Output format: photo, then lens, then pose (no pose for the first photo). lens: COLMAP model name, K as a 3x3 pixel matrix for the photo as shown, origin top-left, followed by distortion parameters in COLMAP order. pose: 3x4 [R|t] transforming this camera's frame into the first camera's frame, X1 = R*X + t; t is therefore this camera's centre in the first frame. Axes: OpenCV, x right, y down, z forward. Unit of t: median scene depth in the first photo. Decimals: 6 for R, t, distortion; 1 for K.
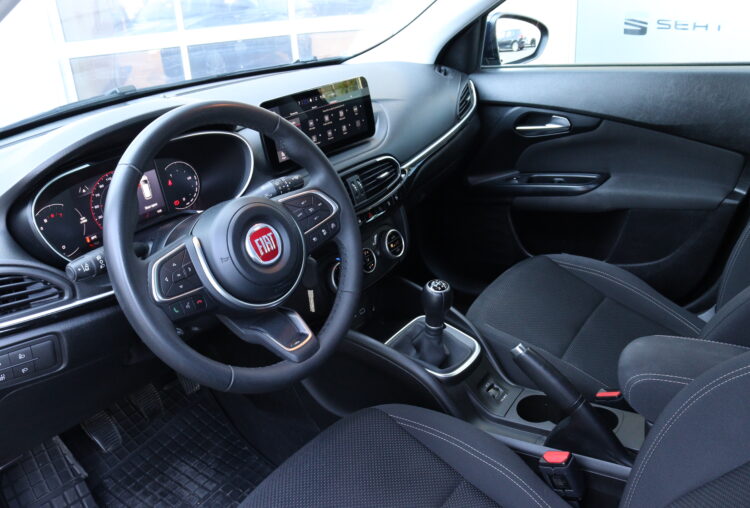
lens RADIAL K [[621.1, 0, 376.5], [0, 621.1, 246.6], [0, 0, 1]] dist [-0.170632, 0.152808]
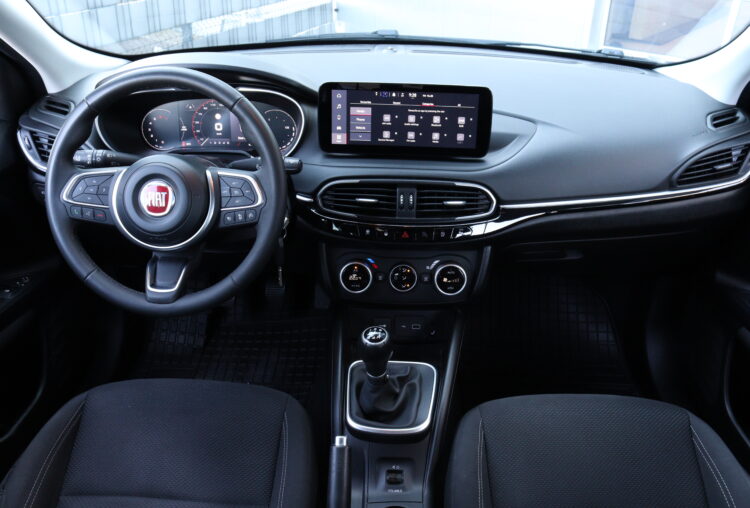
lens RADIAL K [[621.1, 0, 376.5], [0, 621.1, 246.6], [0, 0, 1]] dist [-0.170632, 0.152808]
pose [[0.555107, 0.467328, -0.688085, 0.610407], [-0.381899, 0.878093, 0.288282, -0.285986], [0.738924, 0.102752, 0.665908, 0.370837]]
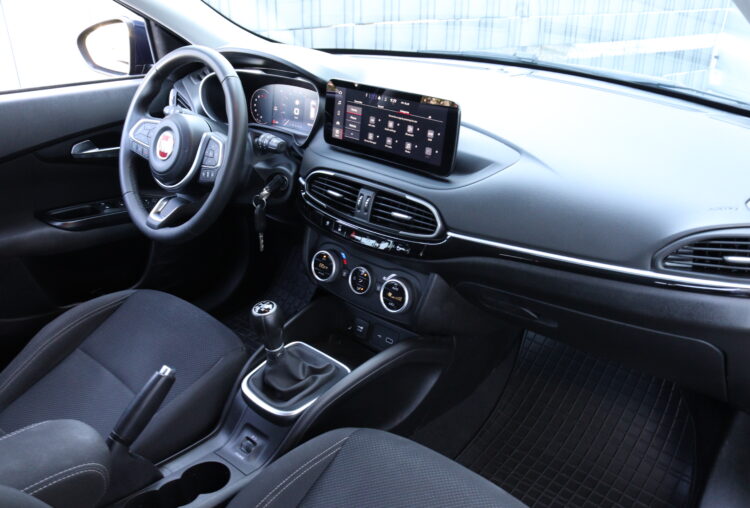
lens RADIAL K [[621.1, 0, 376.5], [0, 621.1, 246.6], [0, 0, 1]] dist [-0.170632, 0.152808]
pose [[-0.079694, 0.501155, -0.861680, 0.798228], [-0.402589, 0.774611, 0.487750, -0.505396], [0.911905, 0.385774, 0.140028, 0.923791]]
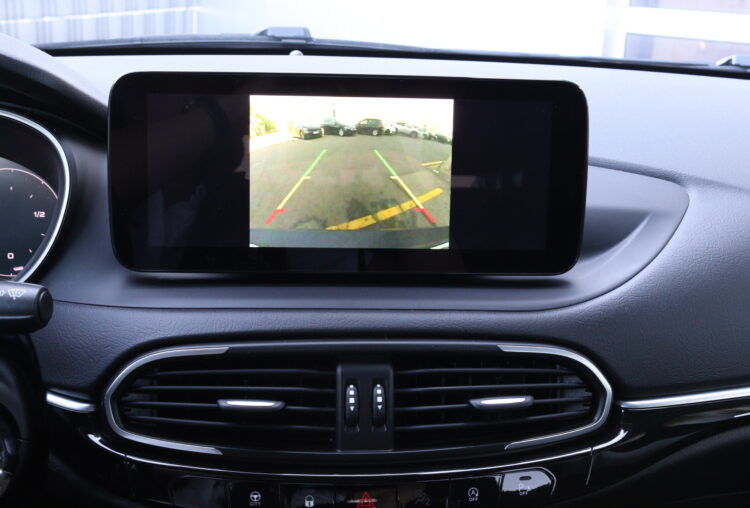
lens RADIAL K [[925.7, 0, 375.0], [0, 925.7, 254.0], [0, 0, 1]] dist [-0.082168, -0.007274]
pose [[0.650765, 0.305309, -0.695192, 0.281199], [-0.373986, 0.925714, 0.056461, -0.196407], [0.660786, 0.223250, 0.716604, 0.654476]]
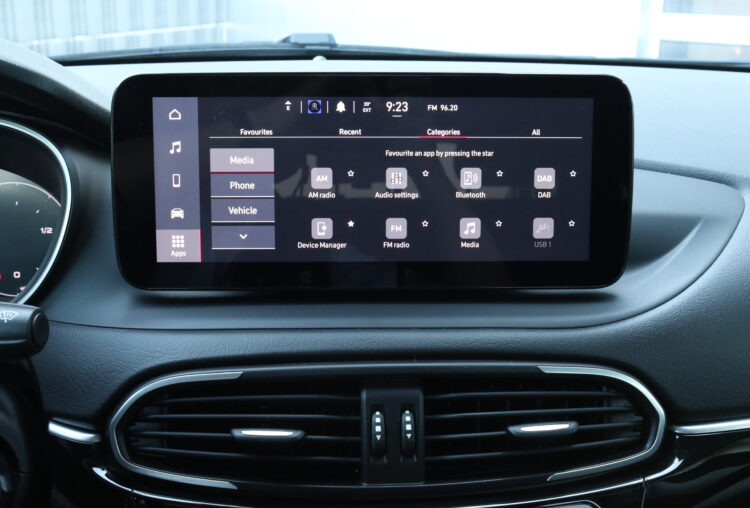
lens RADIAL K [[925.7, 0, 375.0], [0, 925.7, 254.0], [0, 0, 1]] dist [-0.082168, -0.007274]
pose [[0.628808, 0.285621, -0.723202, 0.254709], [-0.359127, 0.931626, 0.055683, -0.195237], [0.689658, 0.224708, 0.688388, 0.686619]]
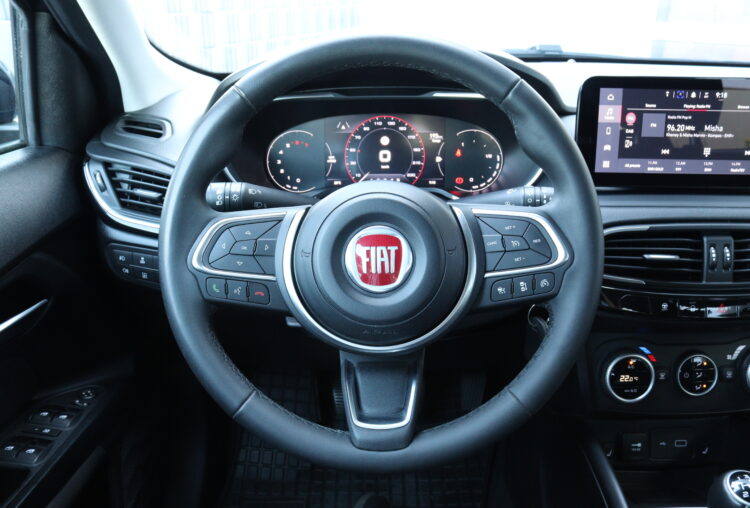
lens RADIAL K [[621.1, 0, 376.5], [0, 621.1, 246.6], [0, 0, 1]] dist [-0.170632, 0.152808]
pose [[0.576885, 0.367669, -0.729399, 0.194016], [-0.359729, 0.916066, 0.177252, -0.088250], [0.733347, 0.160132, 0.660726, 0.387126]]
